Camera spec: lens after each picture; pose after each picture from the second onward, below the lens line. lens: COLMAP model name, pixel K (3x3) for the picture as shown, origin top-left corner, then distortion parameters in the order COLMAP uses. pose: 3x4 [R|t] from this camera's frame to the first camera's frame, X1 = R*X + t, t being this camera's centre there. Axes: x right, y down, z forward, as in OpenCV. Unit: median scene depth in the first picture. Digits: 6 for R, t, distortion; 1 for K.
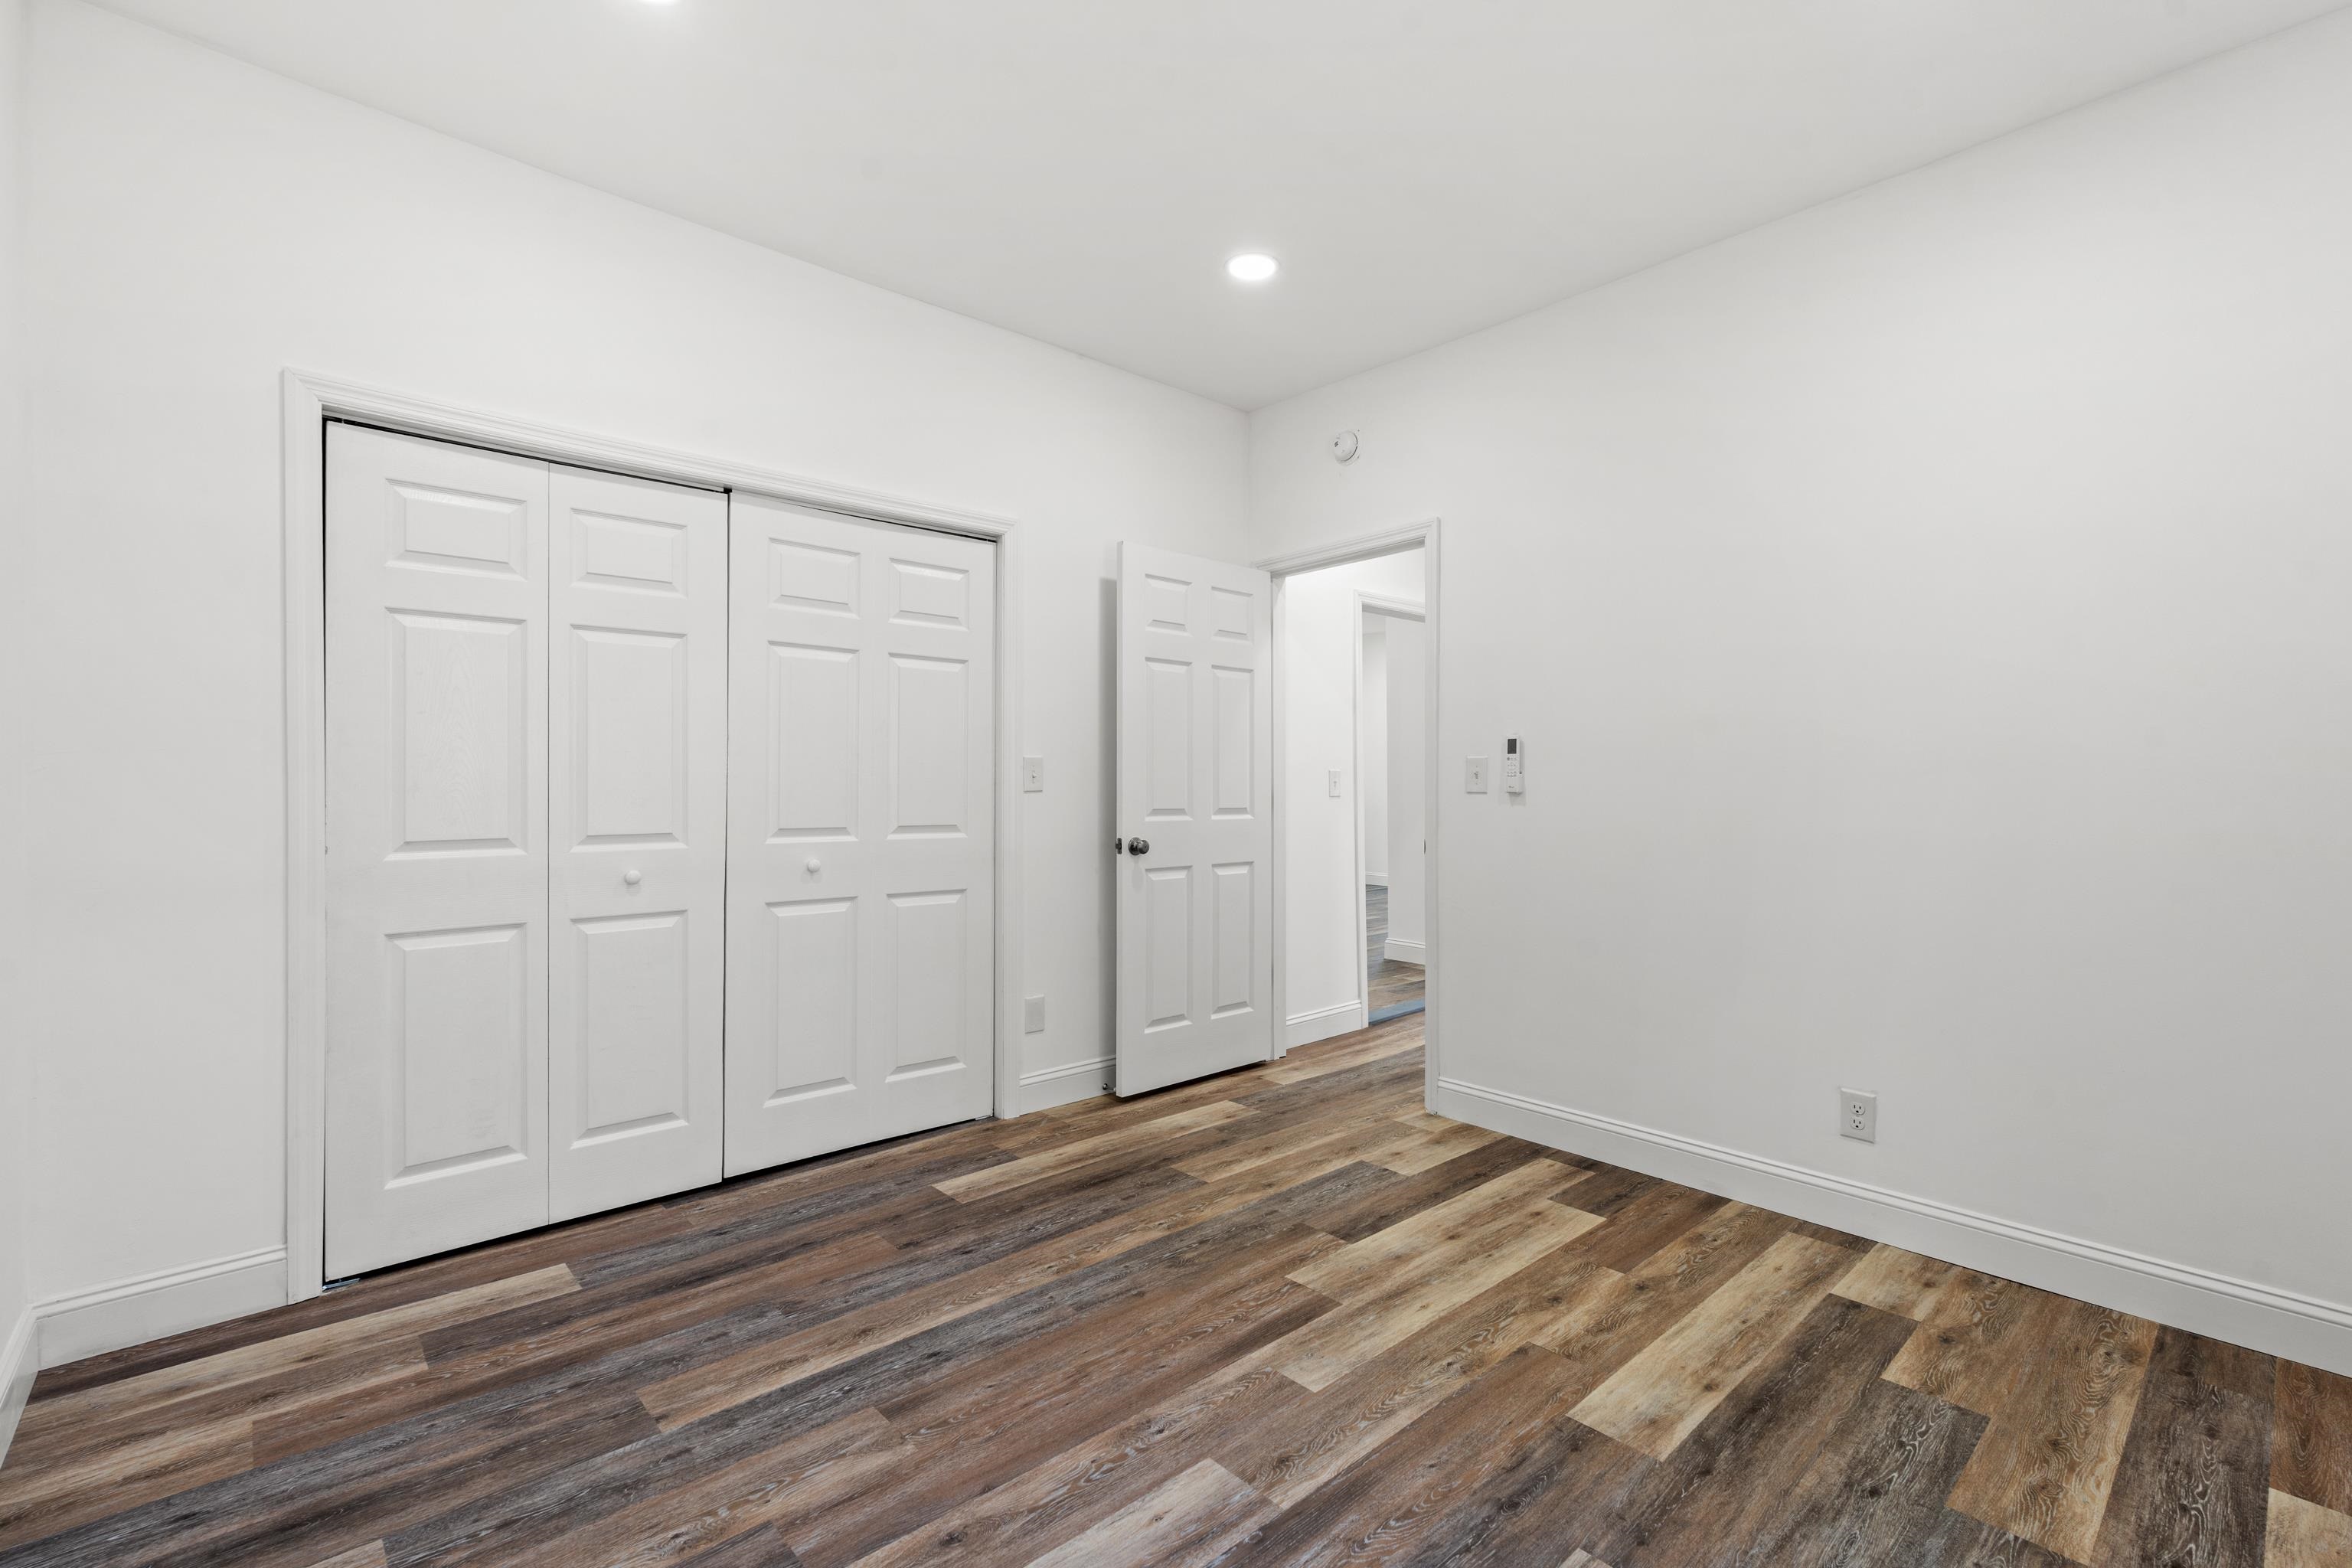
lens RADIAL K [[1035.9, 0, 1178.8], [0, 1035.9, 797.0], [0, 0, 1]] dist [-0.012998, 0.001611]
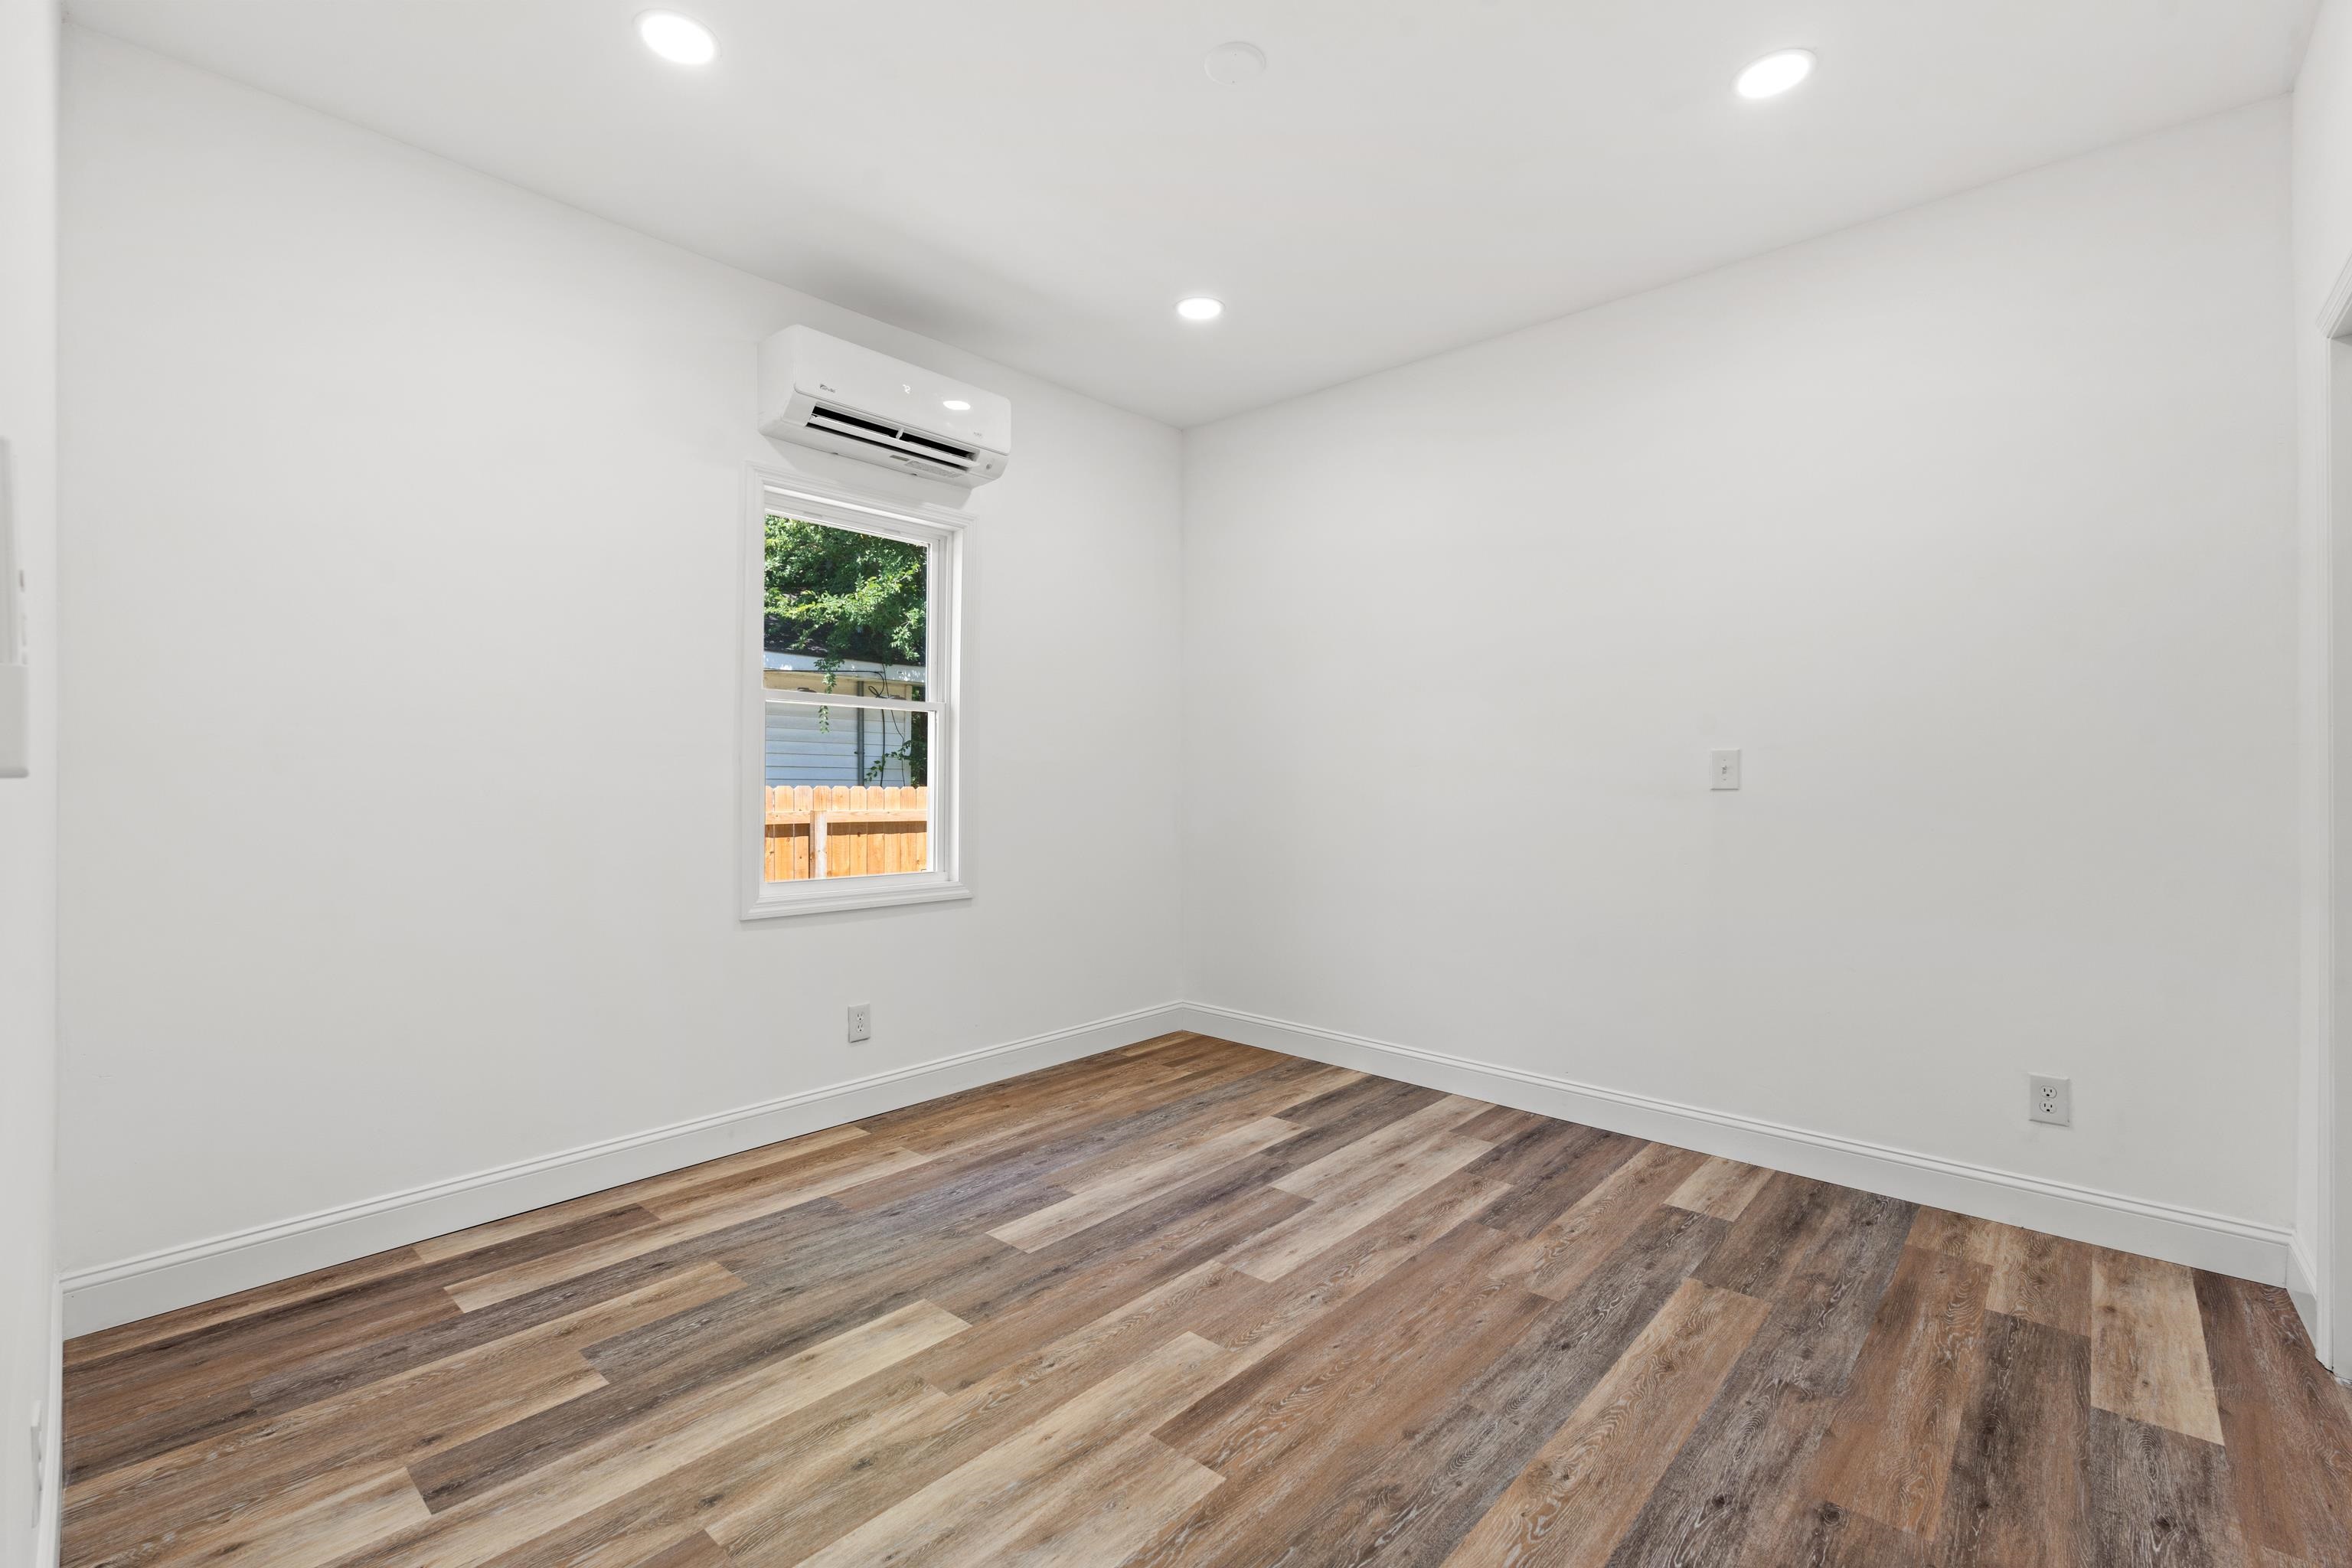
lens RADIAL K [[1035.9, 0, 1187.0], [0, 1035.9, 785.1], [0, 0, 1]] dist [-0.012998, 0.001611]
pose [[-0.994143, -0.003470, -0.108019, 0.236999], [-0.004009, 0.999981, 0.004780, -0.007990], [0.108000, 0.005185, -0.994137, 1.945111]]
